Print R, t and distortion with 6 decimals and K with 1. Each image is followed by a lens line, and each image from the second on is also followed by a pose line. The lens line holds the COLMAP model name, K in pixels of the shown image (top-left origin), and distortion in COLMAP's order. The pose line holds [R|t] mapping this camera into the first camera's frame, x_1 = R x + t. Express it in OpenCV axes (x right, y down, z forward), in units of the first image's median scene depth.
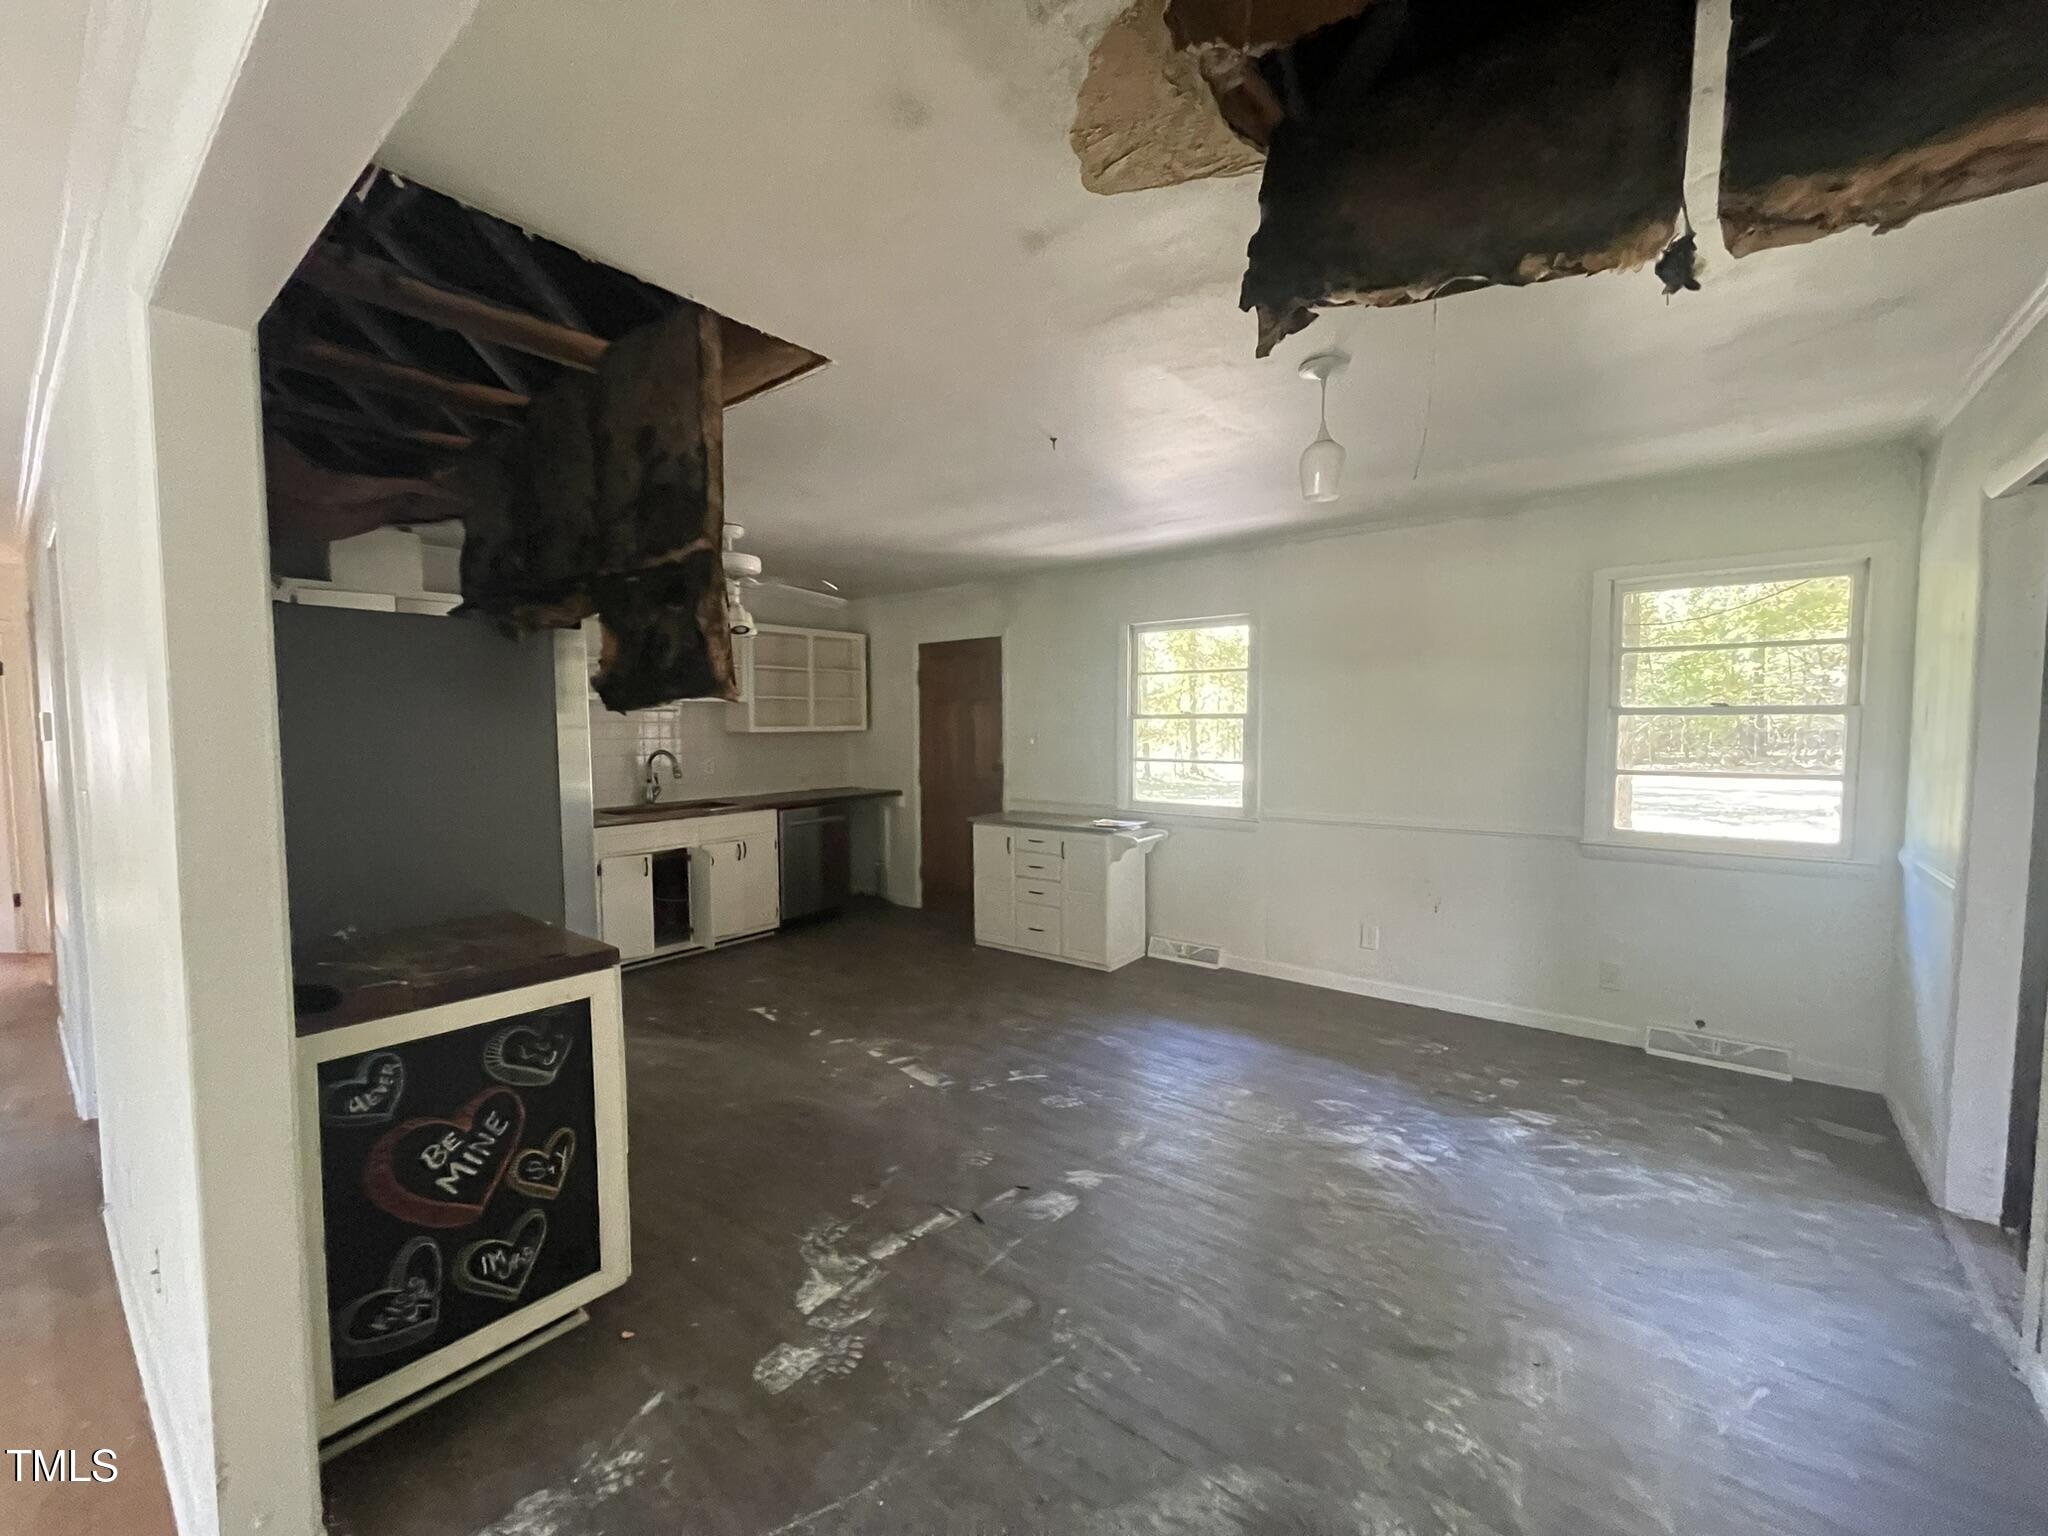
lens RADIAL K [[825.8, 0, 1024.0], [0, 825.8, 768.0], [0, 0, 1]] dist [-0.001335, -0.000371]
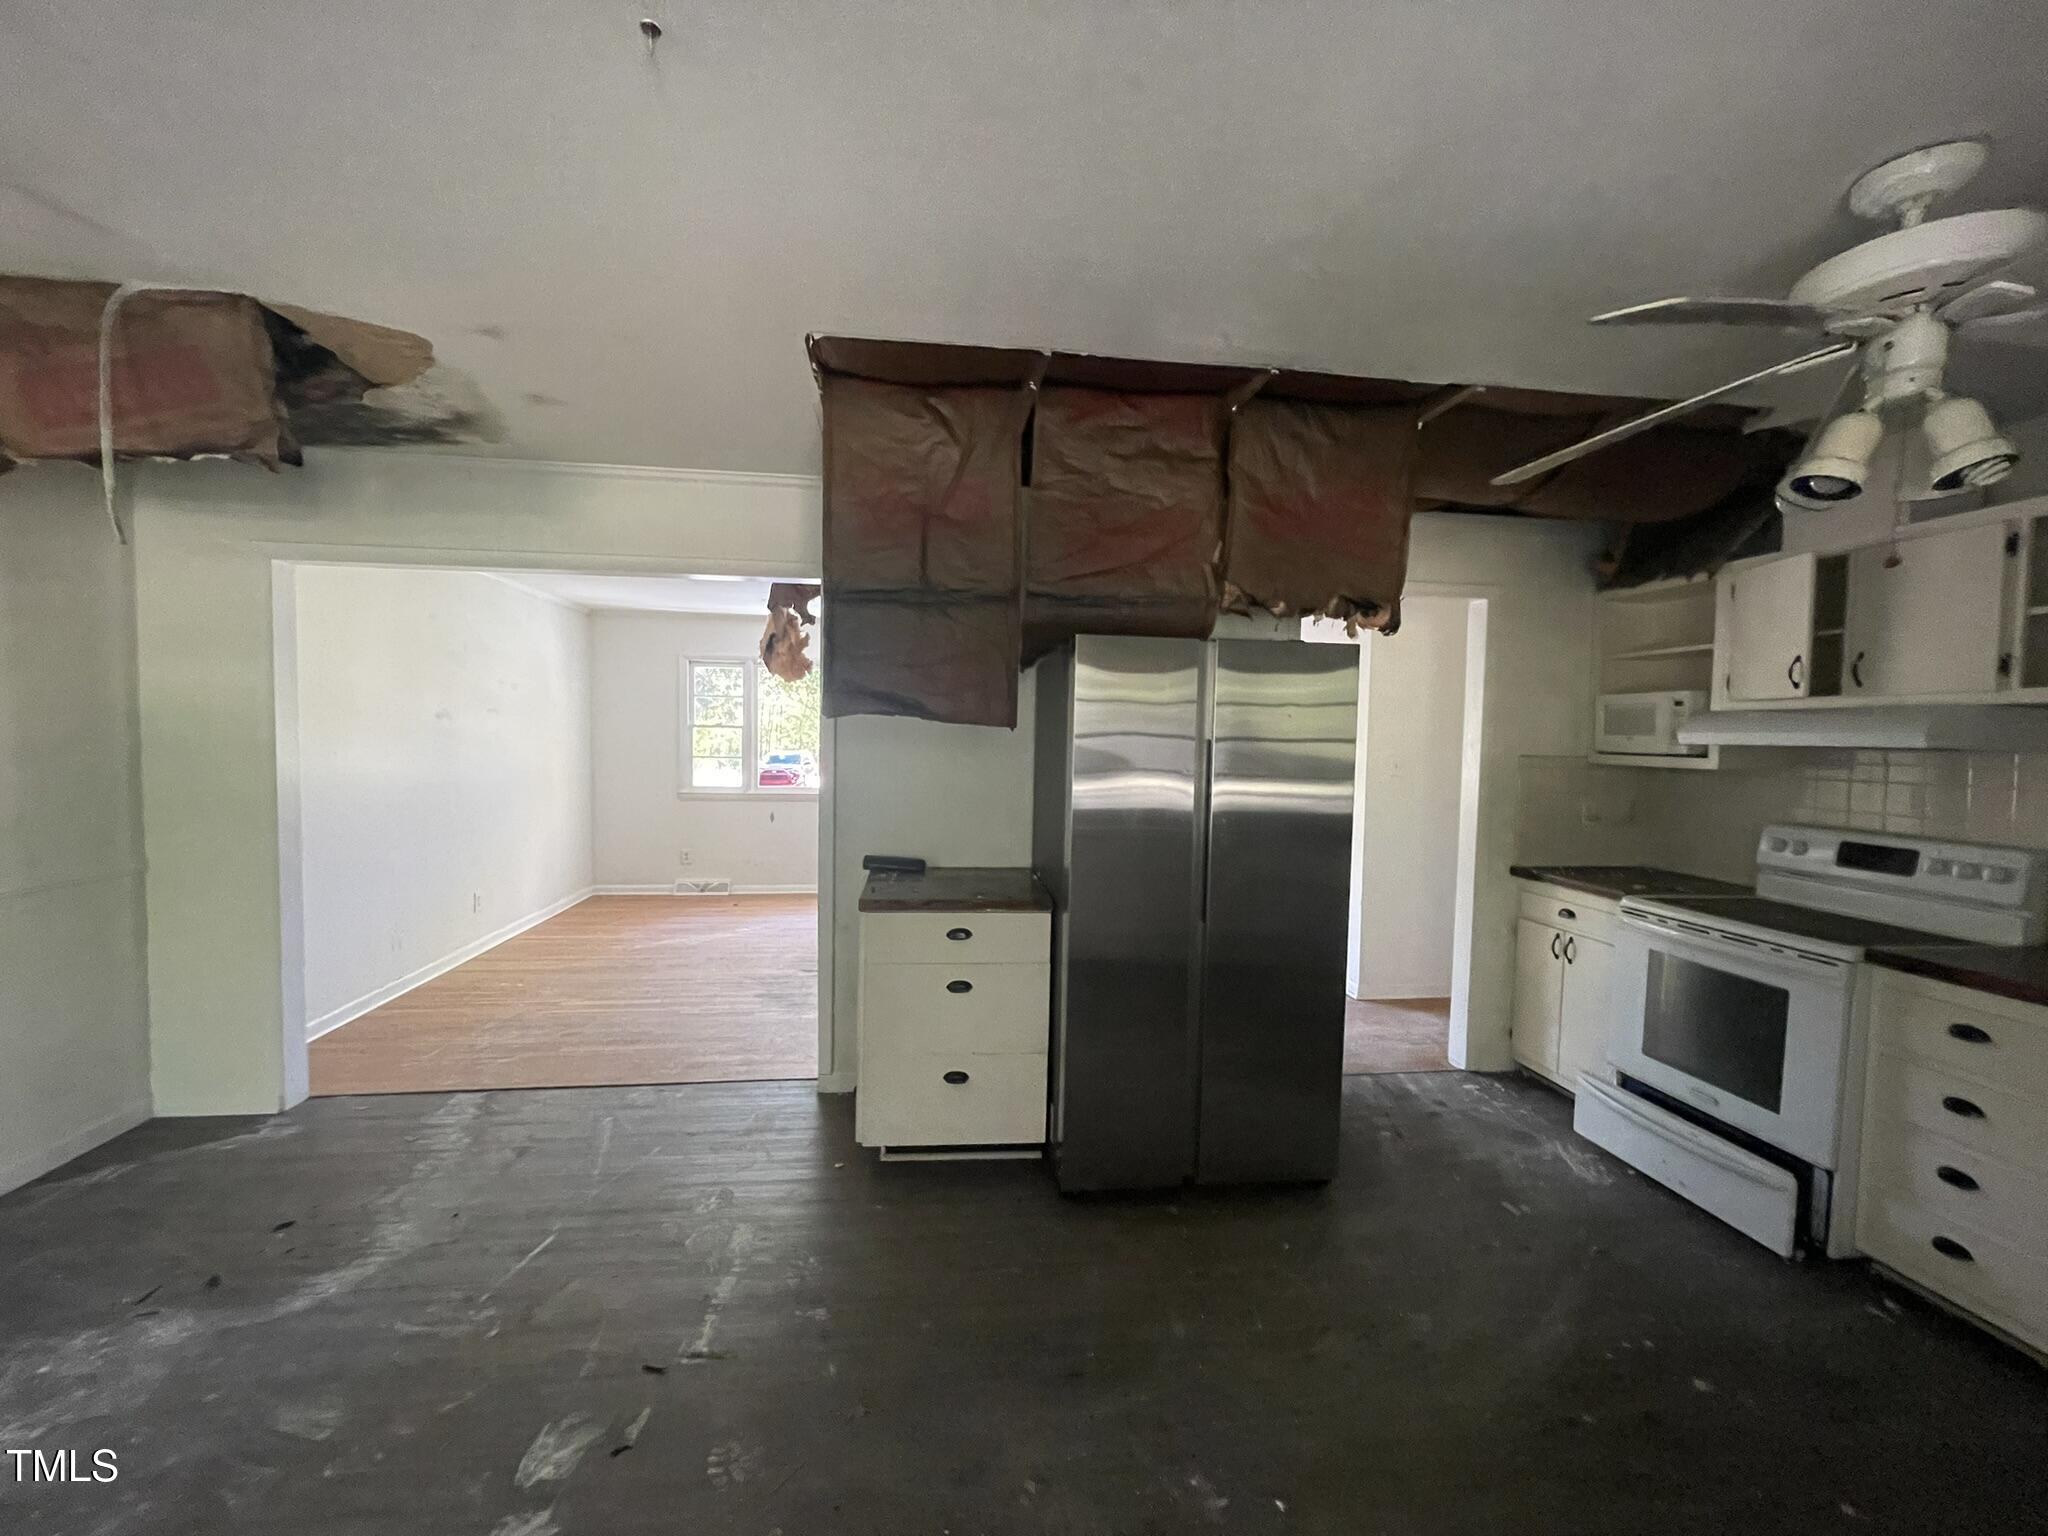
lens RADIAL K [[825.8, 0, 1024.0], [0, 825.8, 768.0], [0, 0, 1]] dist [-0.001335, -0.000371]
pose [[-0.700622, 0.024424, -0.713114, 0.243486], [-0.054625, 0.994645, 0.087735, -0.110278], [0.711438, 0.100423, -0.695536, 1.745211]]
